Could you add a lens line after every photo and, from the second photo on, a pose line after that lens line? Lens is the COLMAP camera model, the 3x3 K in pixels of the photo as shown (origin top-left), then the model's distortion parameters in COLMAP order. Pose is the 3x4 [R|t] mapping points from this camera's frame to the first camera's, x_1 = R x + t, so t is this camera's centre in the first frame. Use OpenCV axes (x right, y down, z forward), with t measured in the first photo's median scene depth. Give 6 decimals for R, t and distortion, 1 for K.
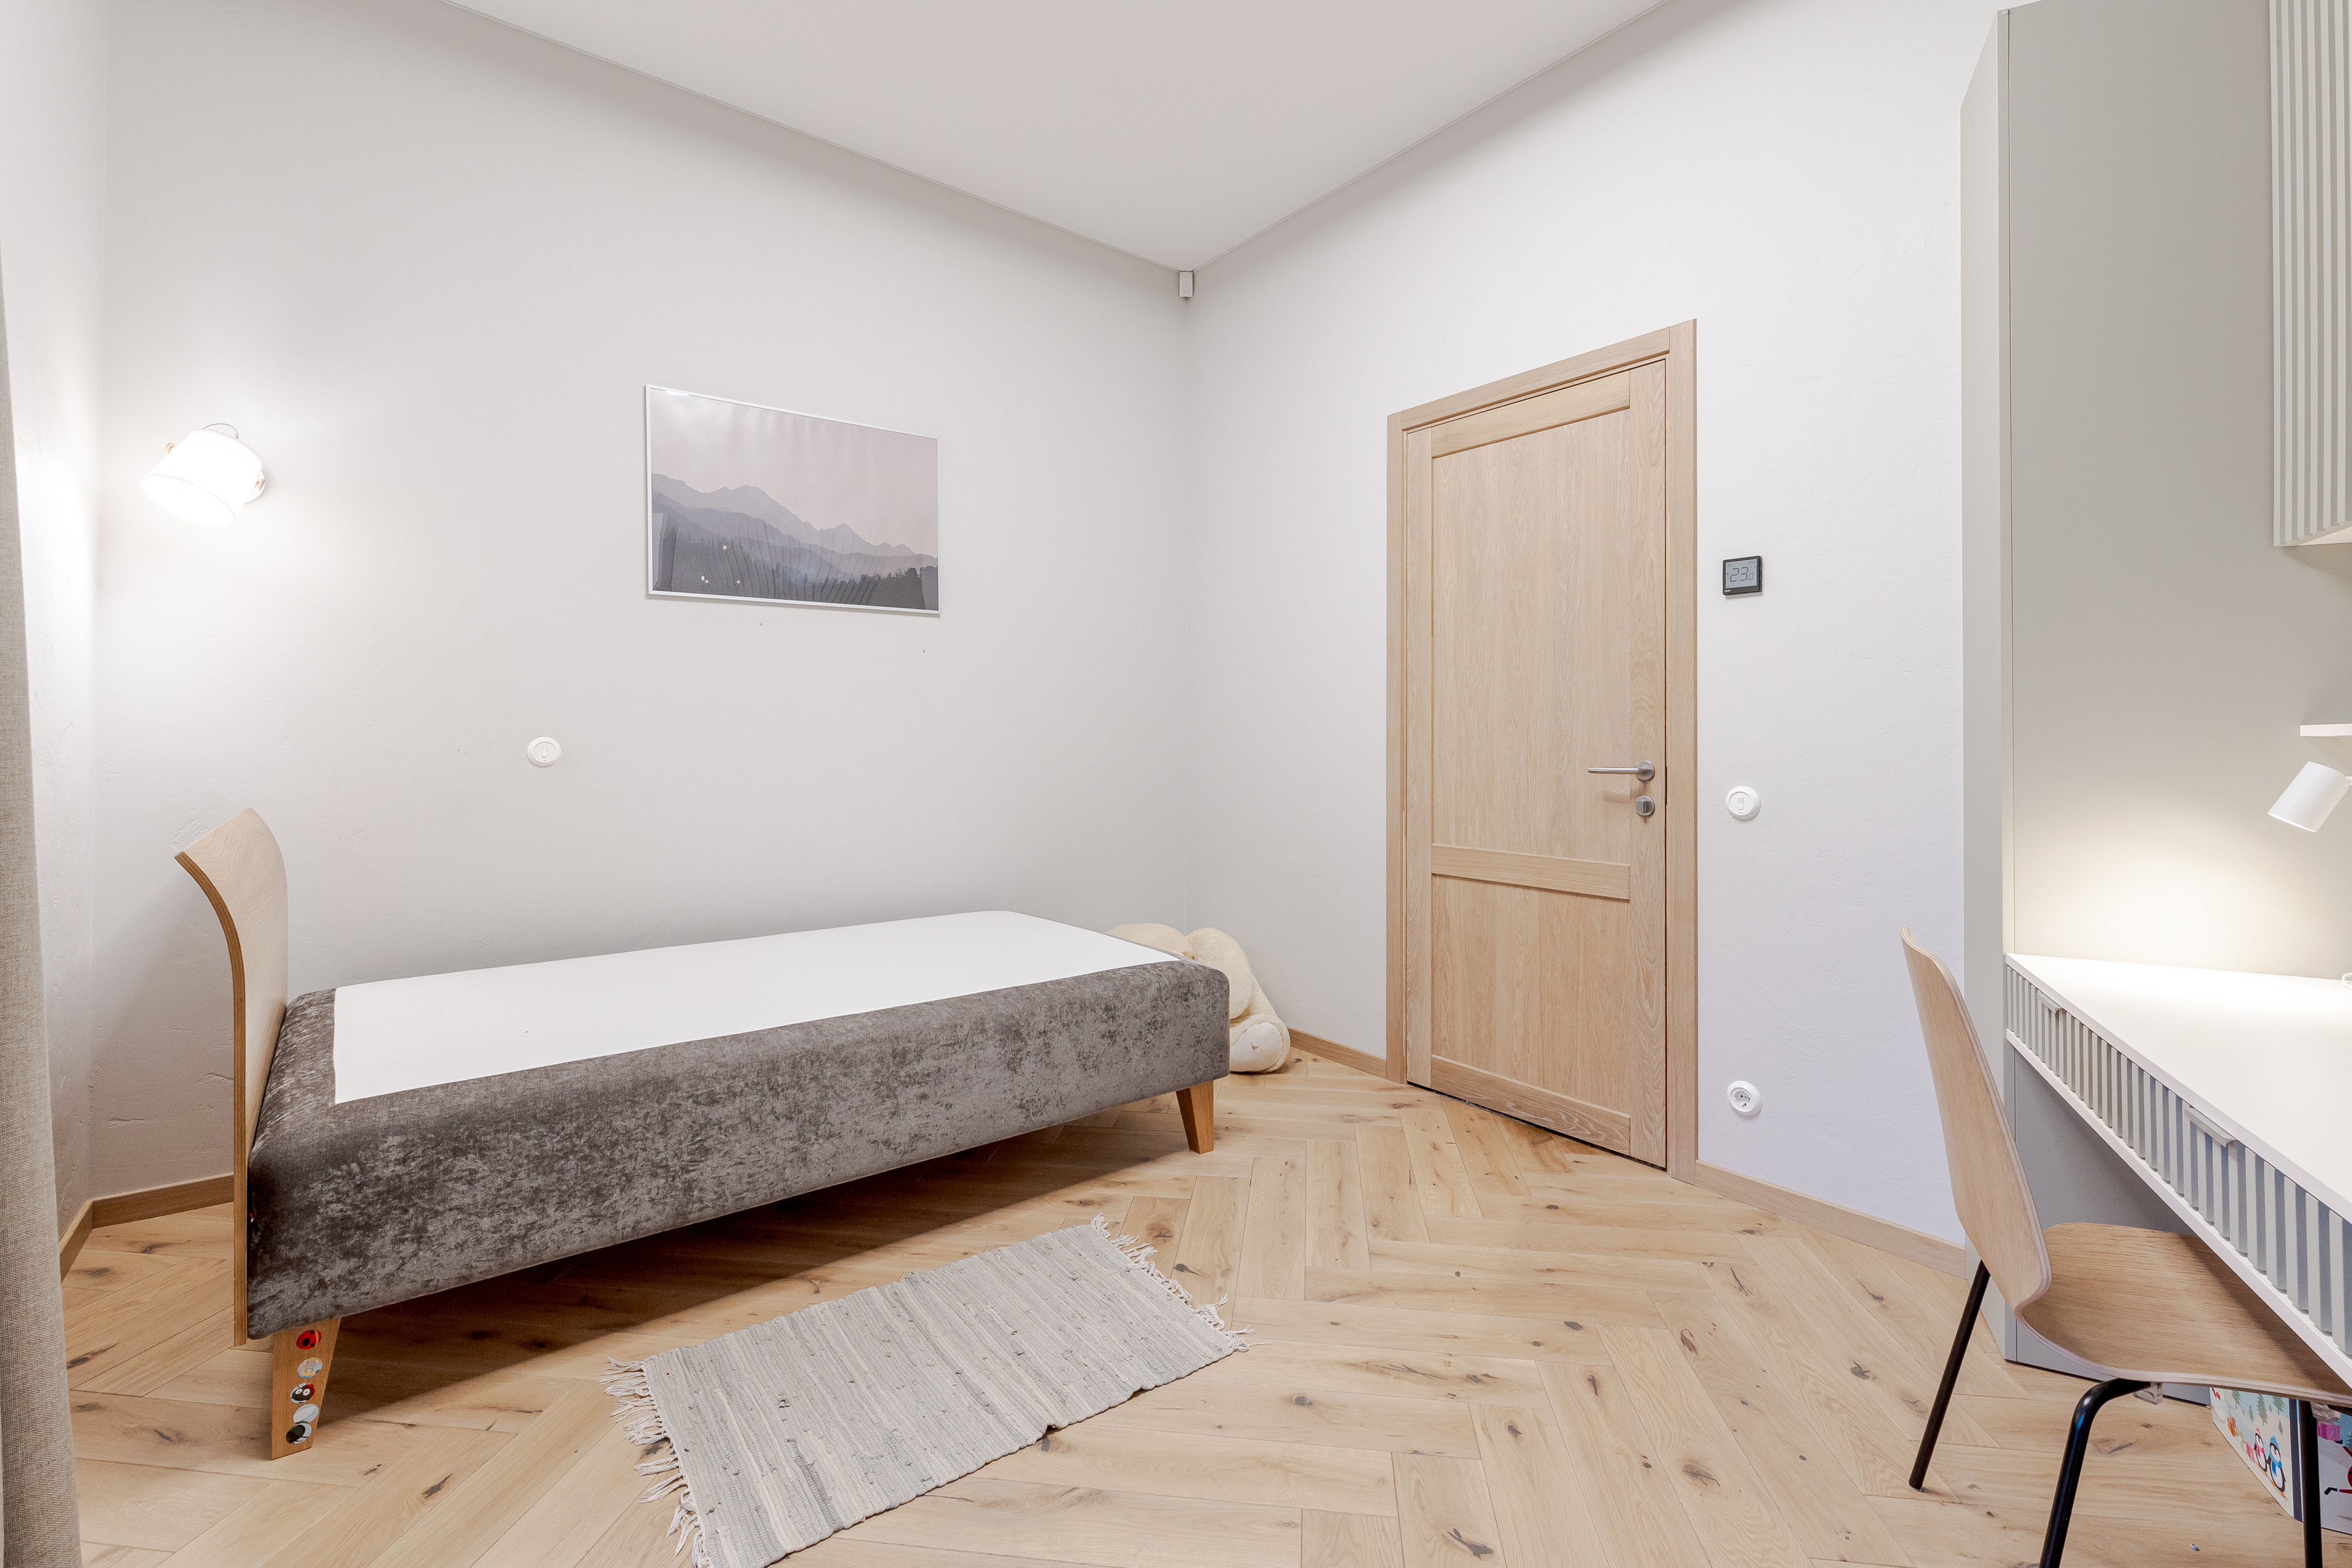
lens RADIAL K [[1008.7, 0, 1179.1], [0, 1008.7, 717.6], [0, 0, 1]] dist [-0.000600, -0.001479]
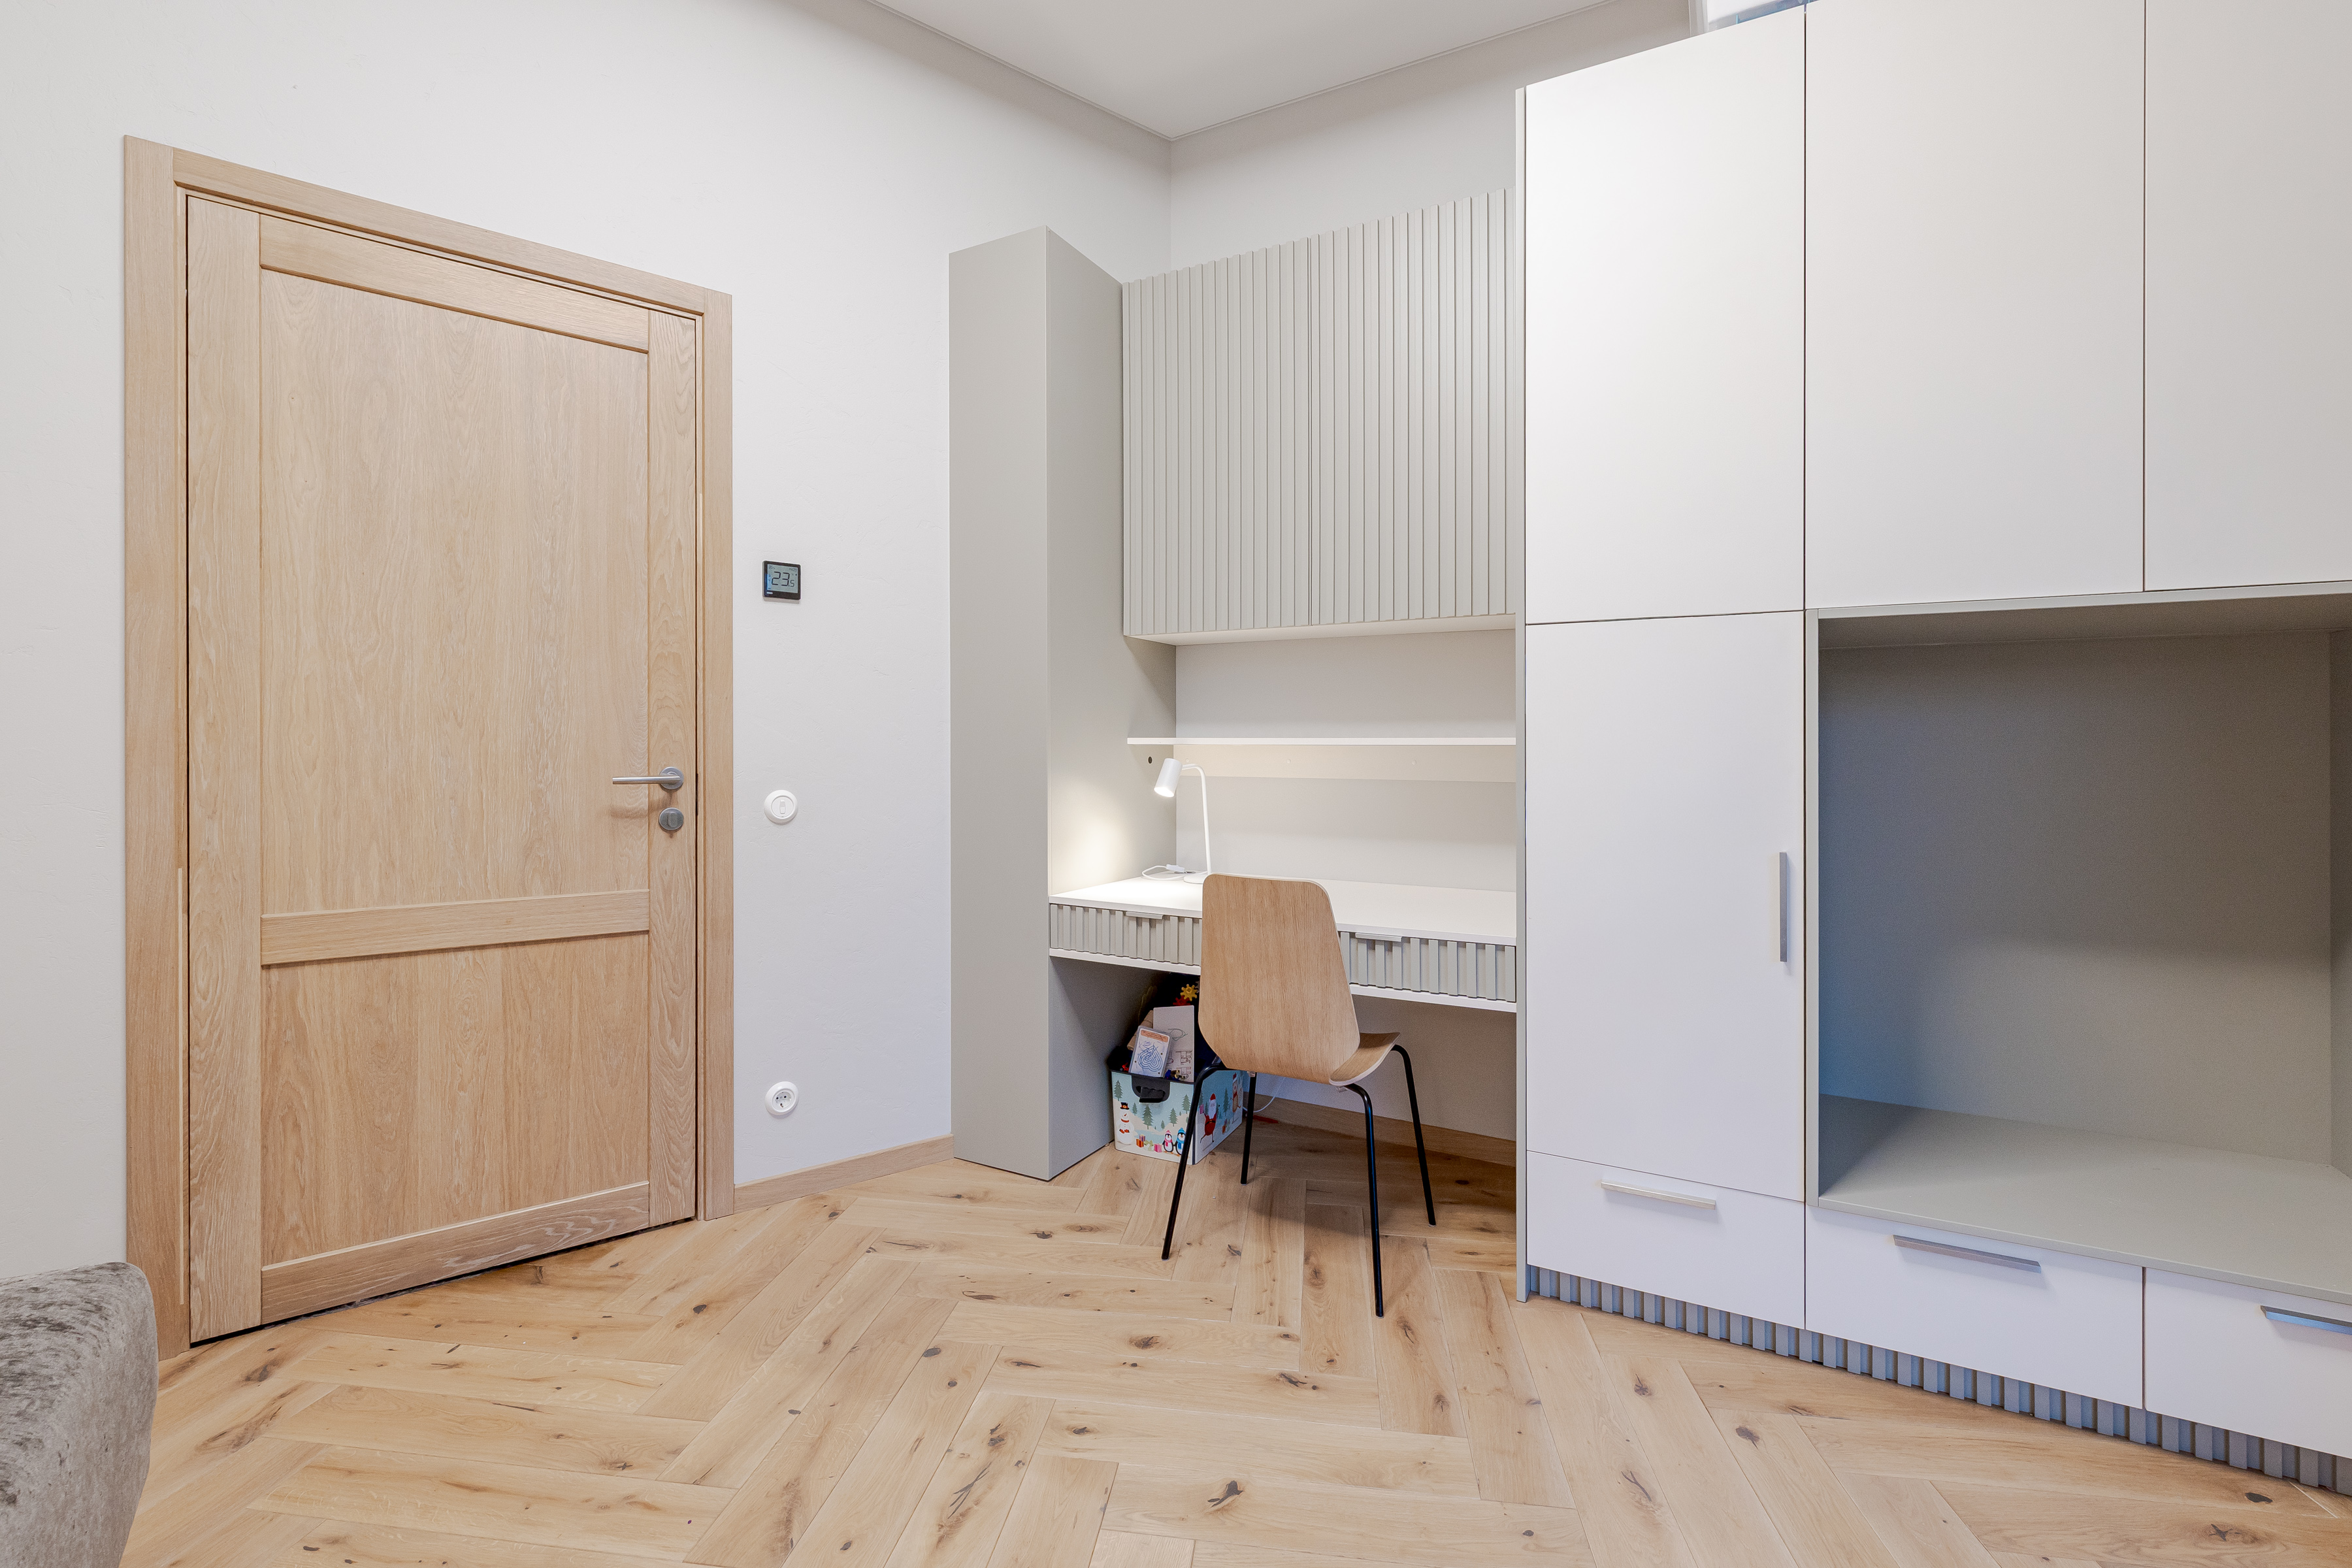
lens RADIAL K [[1008.7, 0, 1180.7], [0, 1008.7, 749.0], [0, 0, 1]] dist [-0.000600, -0.001479]
pose [[0.014821, -0.003554, 0.999884, -0.496044], [-0.026169, 0.999650, 0.003941, 0.013796], [-0.999548, -0.026224, 0.014723, 0.665577]]
